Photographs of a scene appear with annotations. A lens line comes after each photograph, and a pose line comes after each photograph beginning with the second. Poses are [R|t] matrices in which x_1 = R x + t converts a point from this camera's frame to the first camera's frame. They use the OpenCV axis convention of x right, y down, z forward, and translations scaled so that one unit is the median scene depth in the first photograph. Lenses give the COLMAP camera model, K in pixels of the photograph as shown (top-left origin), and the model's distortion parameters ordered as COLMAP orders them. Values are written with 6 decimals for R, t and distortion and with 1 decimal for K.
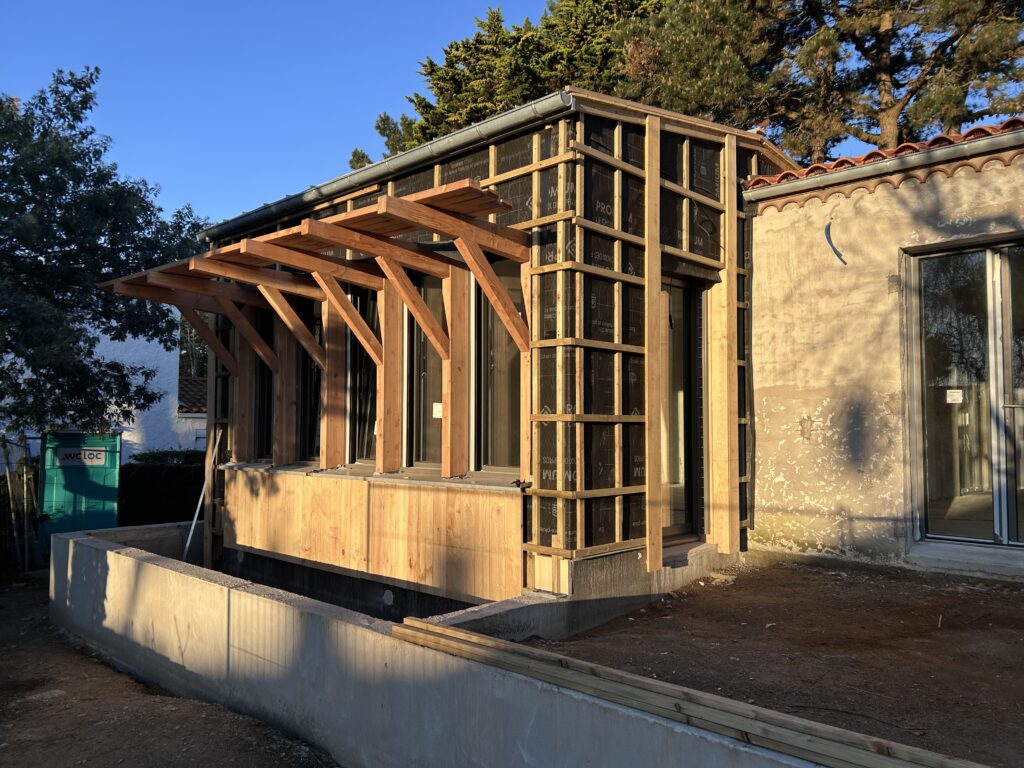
lens RADIAL K [[767.9, 0, 508.6], [0, 767.9, 387.0], [0, 0, 1]] dist [0.015227, -0.003006]
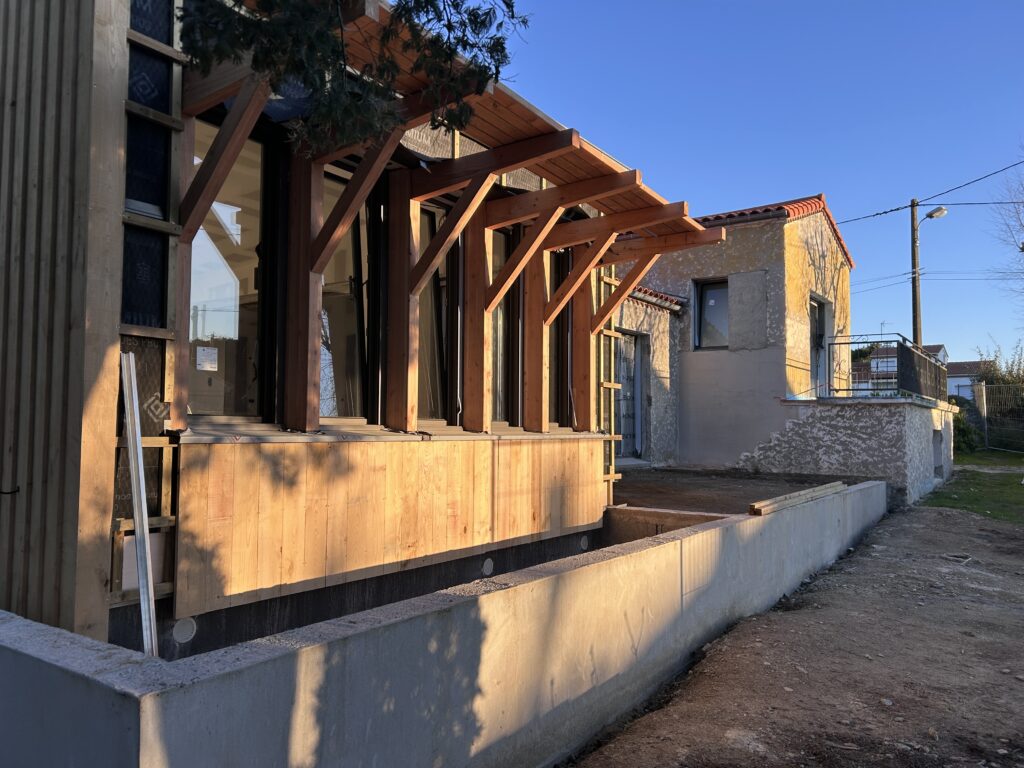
lens RADIAL K [[767.9, 0, 503.4], [0, 767.9, 389.2], [0, 0, 1]] dist [0.015227, -0.003006]
pose [[-0.145562, 0.037028, 0.988656, -1.058469], [-0.069575, 0.996442, -0.047563, 0.104885], [-0.986900, -0.075710, -0.142468, 1.114821]]
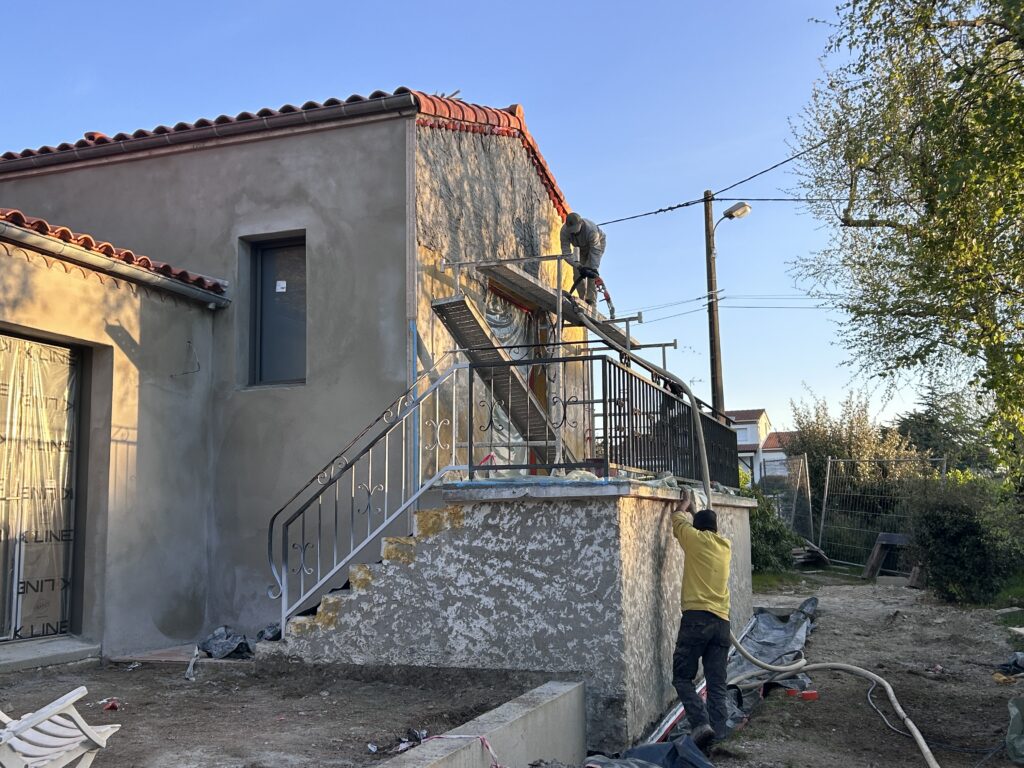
lens RADIAL K [[1046.4, 0, 513.4], [0, 1046.4, 381.1], [0, 0, 1]] dist [0.052791, 0.000000]
pose [[-0.409032, 0.120220, 0.904566, -0.718944], [-0.041358, 0.987823, -0.149987, 0.071579], [-0.911582, -0.098760, -0.399079, 0.804172]]
